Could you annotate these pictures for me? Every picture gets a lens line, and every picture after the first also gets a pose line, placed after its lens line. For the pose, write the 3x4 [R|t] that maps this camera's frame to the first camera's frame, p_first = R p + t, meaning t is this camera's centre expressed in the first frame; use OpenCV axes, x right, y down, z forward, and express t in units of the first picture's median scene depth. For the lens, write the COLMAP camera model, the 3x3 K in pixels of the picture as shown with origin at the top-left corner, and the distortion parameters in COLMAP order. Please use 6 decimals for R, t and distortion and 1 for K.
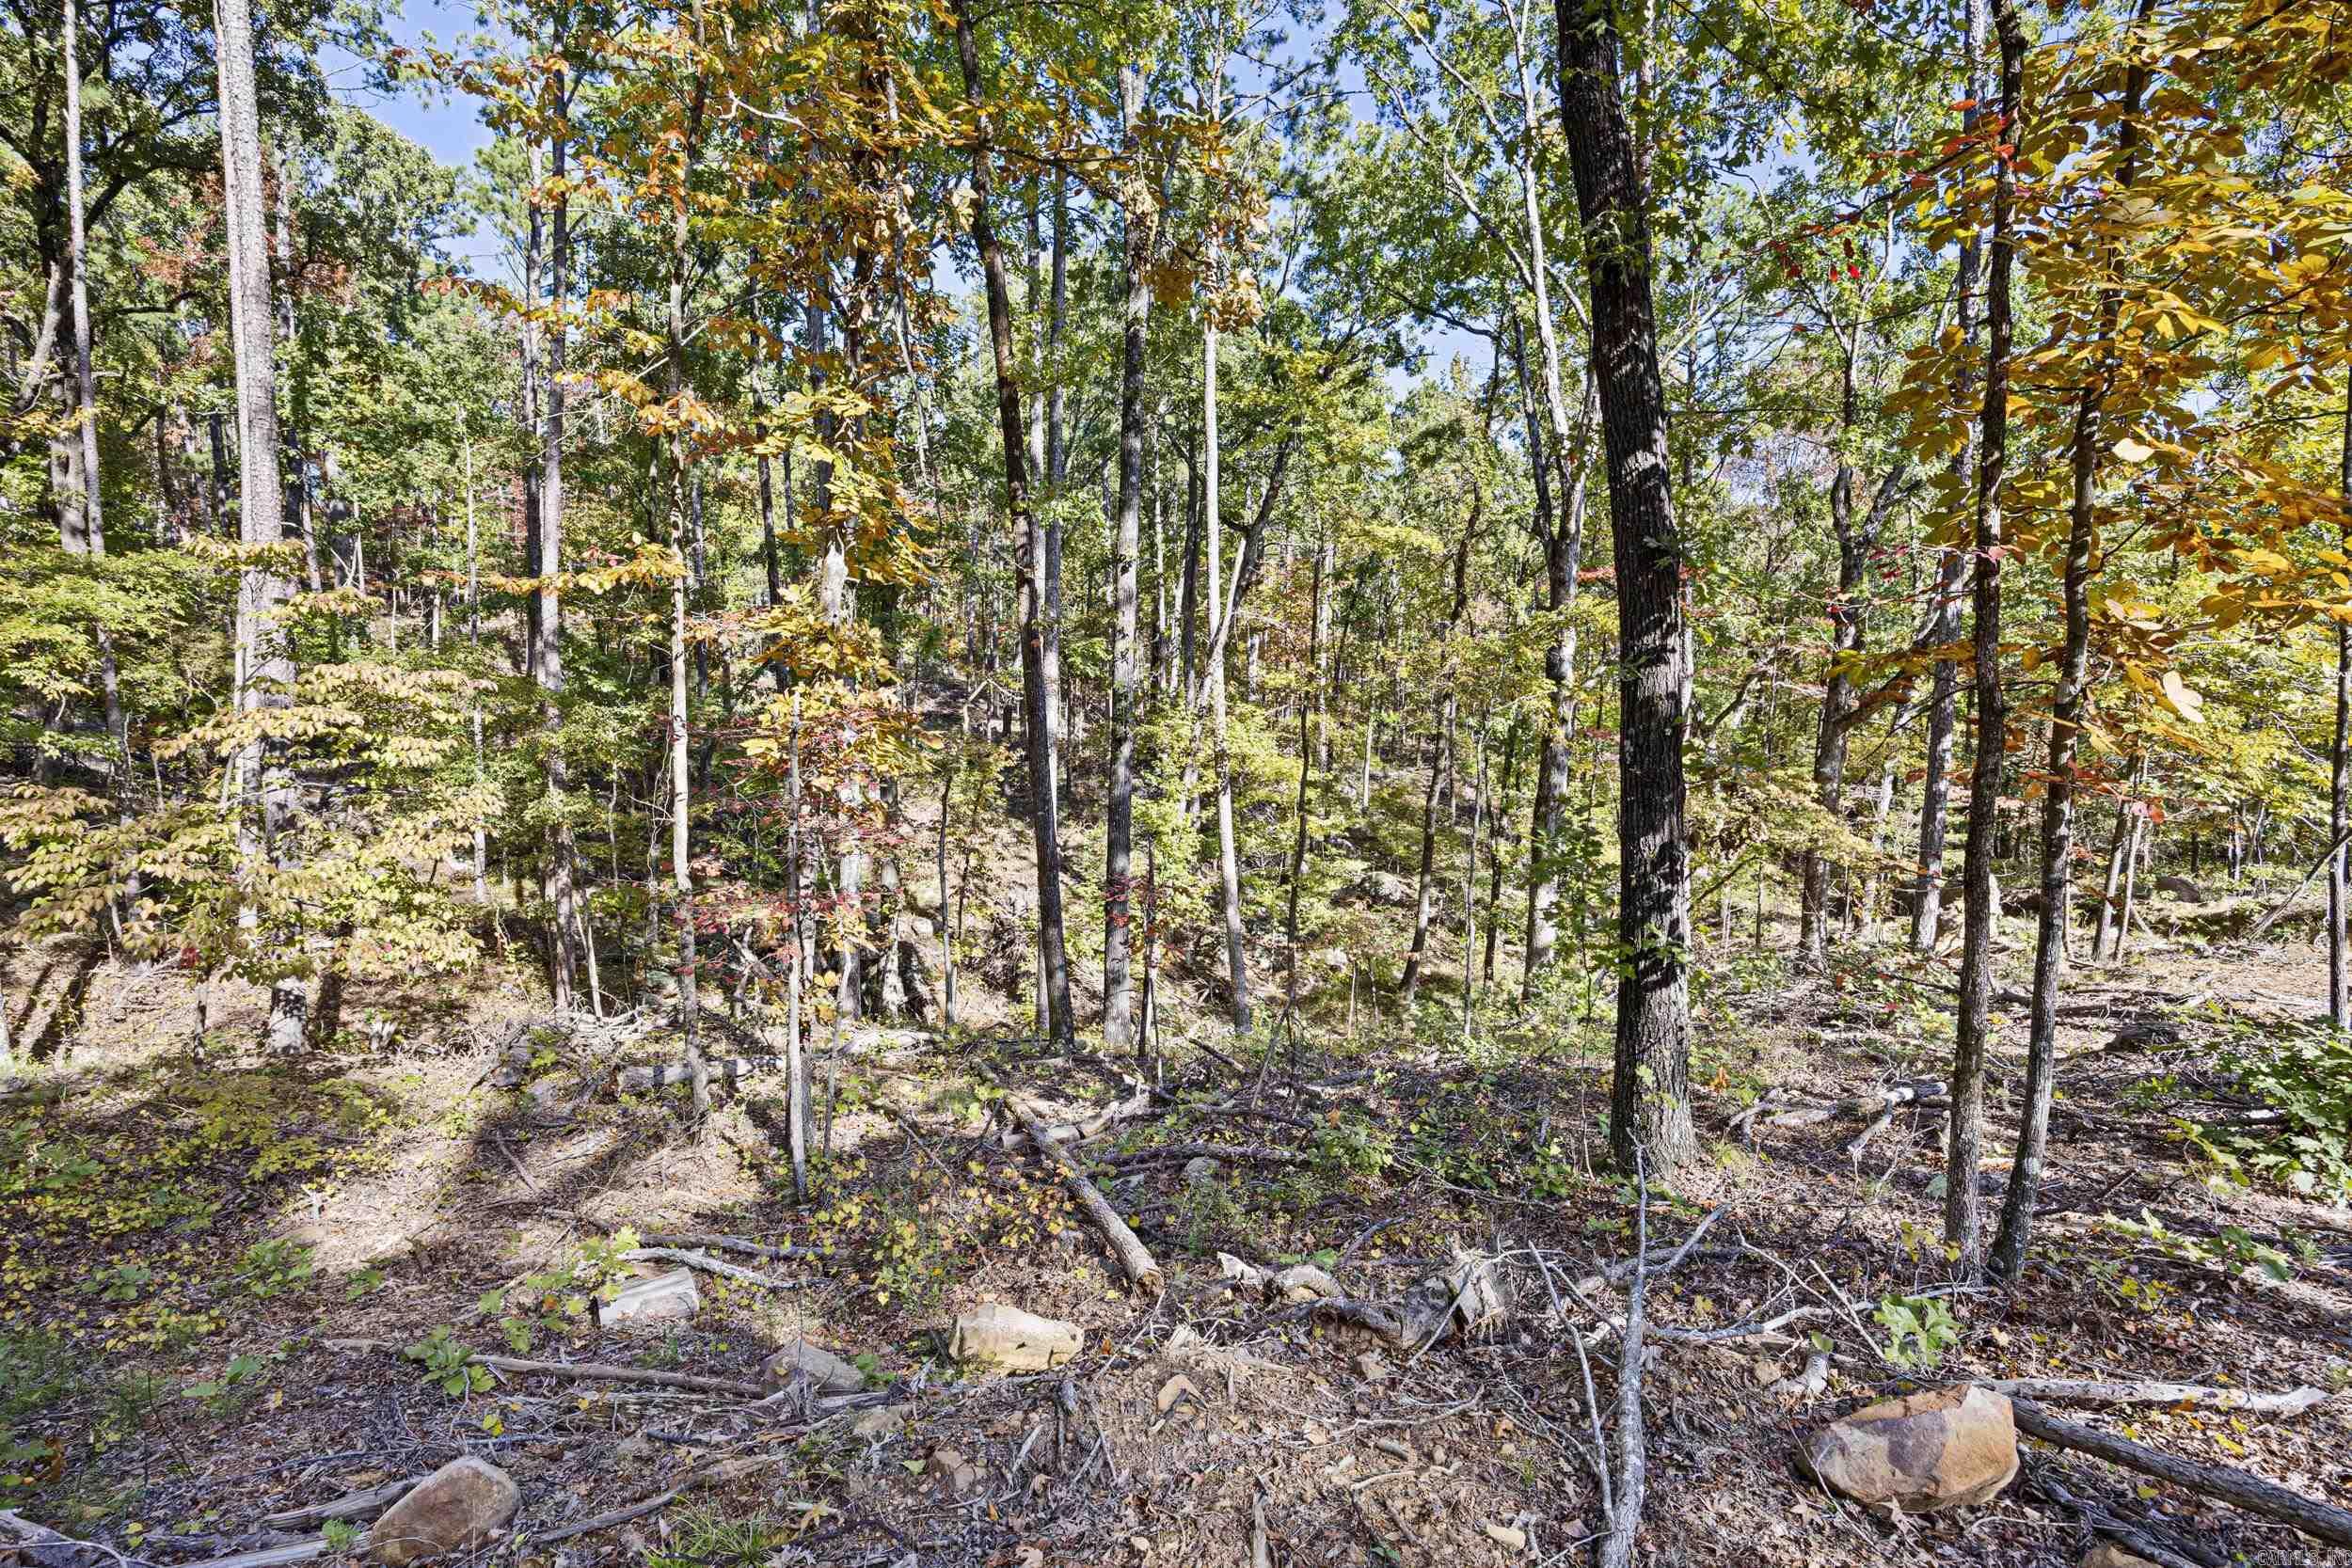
lens RADIAL K [[1055.4, 0, 1185.4], [0, 1055.4, 795.2], [0, 0, 1]] dist [-0.013733, -0.000193]
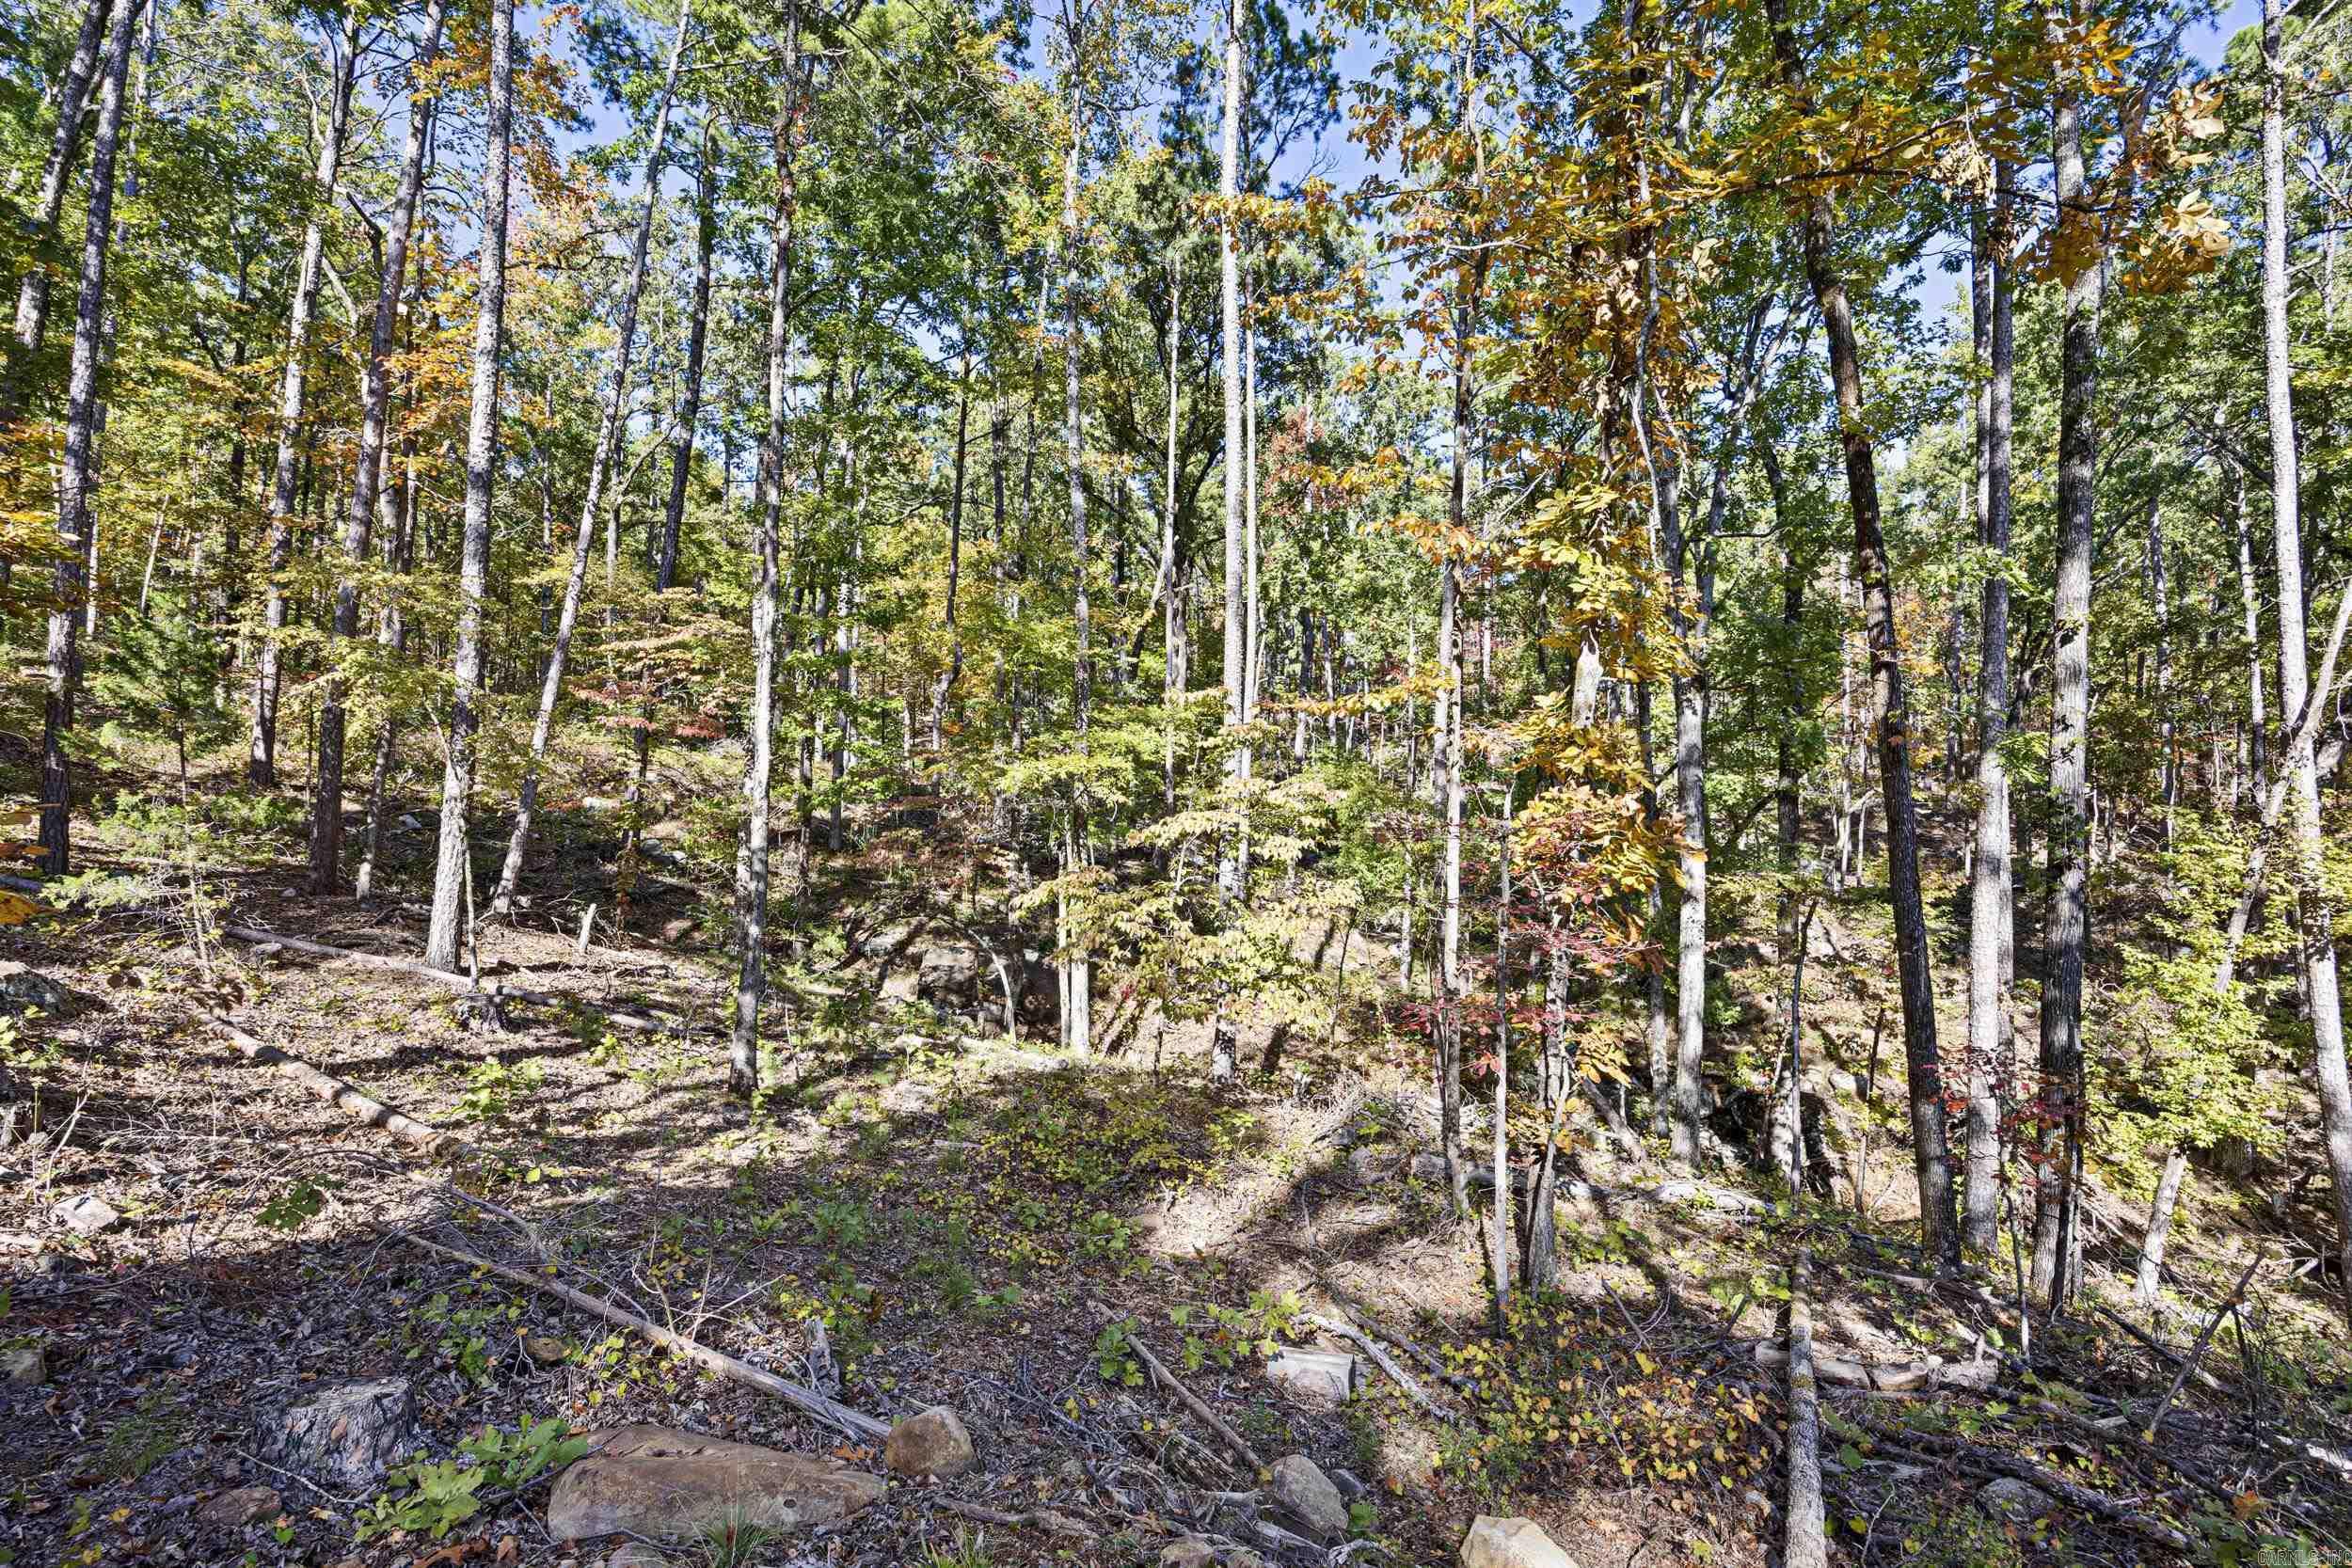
lens RADIAL K [[1055.4, 0, 1185.4], [0, 1055.4, 795.2], [0, 0, 1]] dist [-0.013733, -0.000193]
pose [[0.668700, -0.008120, -0.743488, 0.113332], [-0.074124, 0.994231, -0.077526, 0.000201], [0.739828, 0.106952, 0.664241, 0.087813]]
